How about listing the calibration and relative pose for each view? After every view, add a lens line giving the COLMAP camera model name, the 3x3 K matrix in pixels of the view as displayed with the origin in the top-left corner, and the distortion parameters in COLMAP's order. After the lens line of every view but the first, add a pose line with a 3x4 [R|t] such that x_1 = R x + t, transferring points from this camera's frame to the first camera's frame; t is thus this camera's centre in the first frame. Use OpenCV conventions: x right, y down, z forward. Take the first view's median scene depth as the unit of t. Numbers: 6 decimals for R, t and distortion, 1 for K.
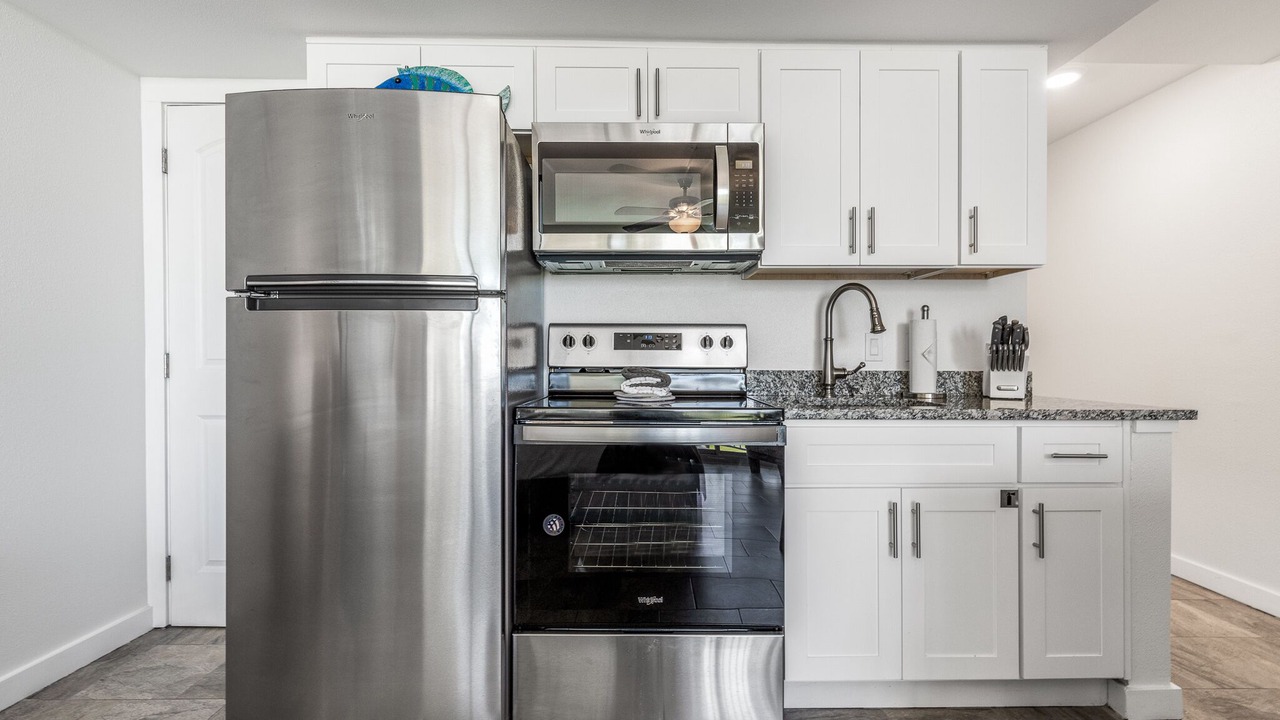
lens RADIAL K [[566.3, 0, 639.1], [0, 566.3, 357.3], [0, 0, 1]] dist [0.007214, -0.002283]
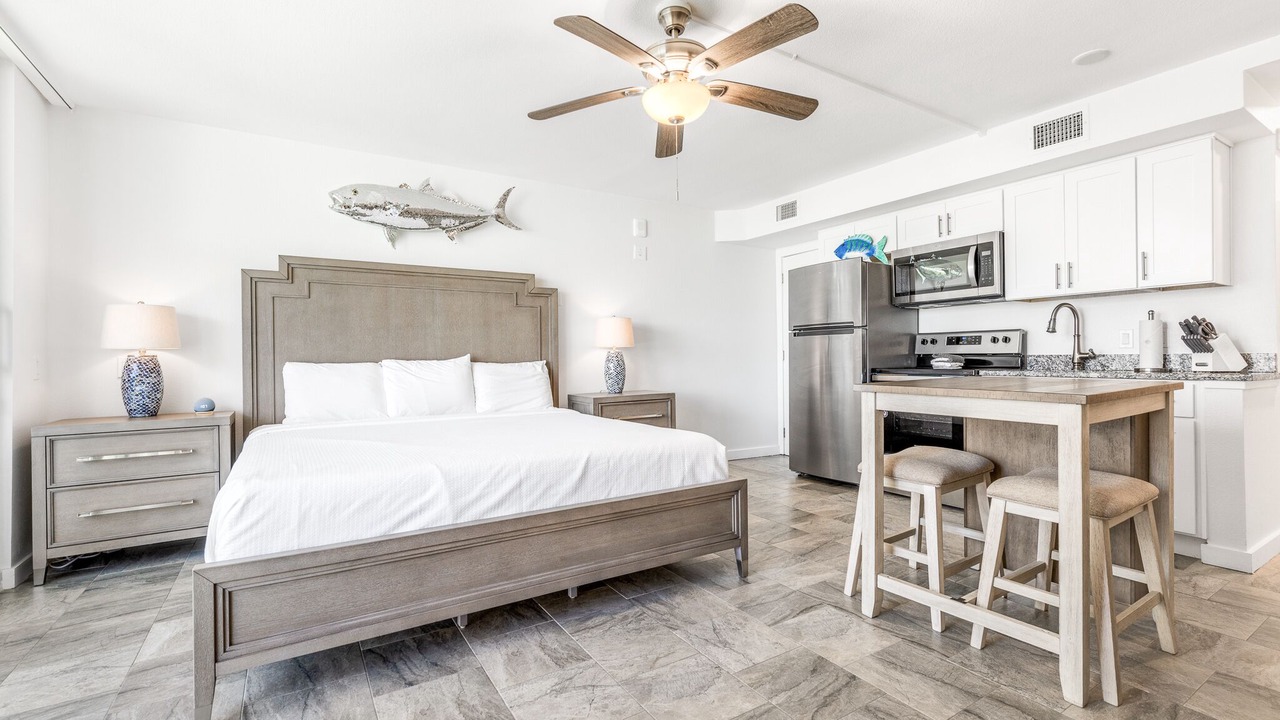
lens RADIAL K [[566.3, 0, 646.0], [0, 566.3, 357.8], [0, 0, 1]] dist [0.007214, -0.002283]
pose [[0.537109, -0.008965, -0.843465, 1.206259], [0.010008, 0.999941, -0.004255, 0.031906], [0.843454, -0.006156, 0.537167, -1.094176]]
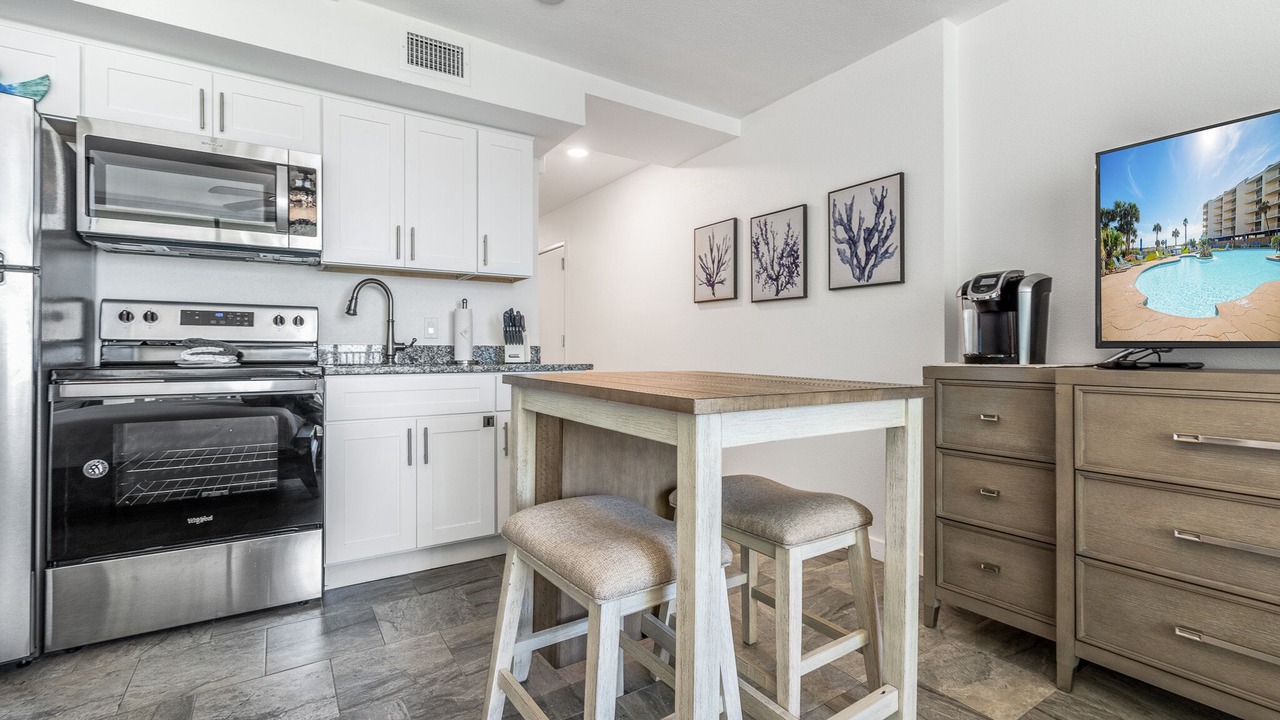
lens RADIAL K [[566.3, 0, 649.1], [0, 566.3, 345.5], [0, 0, 1]] dist [0.007214, -0.002283]
pose [[0.843966, 0.002553, 0.536390, 0.151537], [0.001752, 0.999970, -0.007516, 0.041528], [-0.536393, 0.007283, 0.843937, -0.505092]]
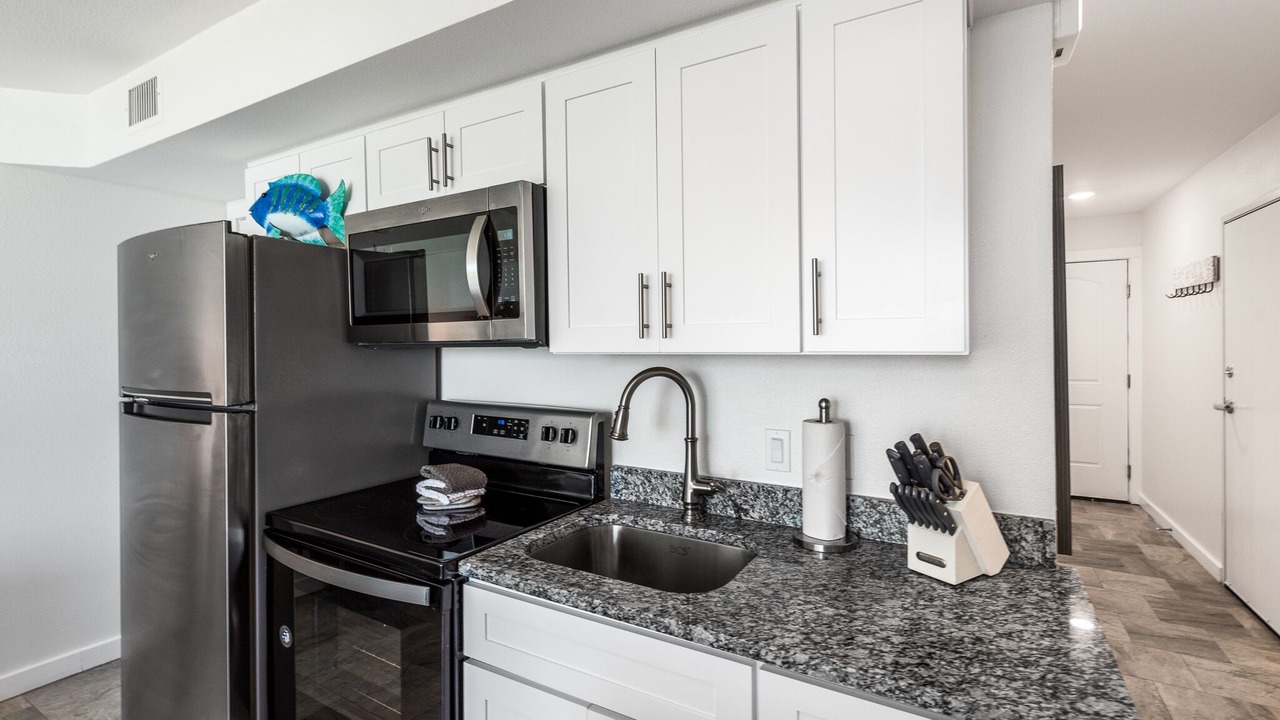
lens RADIAL K [[566.3, 0, 640.8], [0, 566.3, 354.0], [0, 0, 1]] dist [0.007214, -0.002283]
pose [[0.856857, 0.003496, -0.515543, 0.745146], [0.007349, 0.999793, 0.018994, -0.177783], [0.515502, -0.020064, 0.856653, 0.390573]]
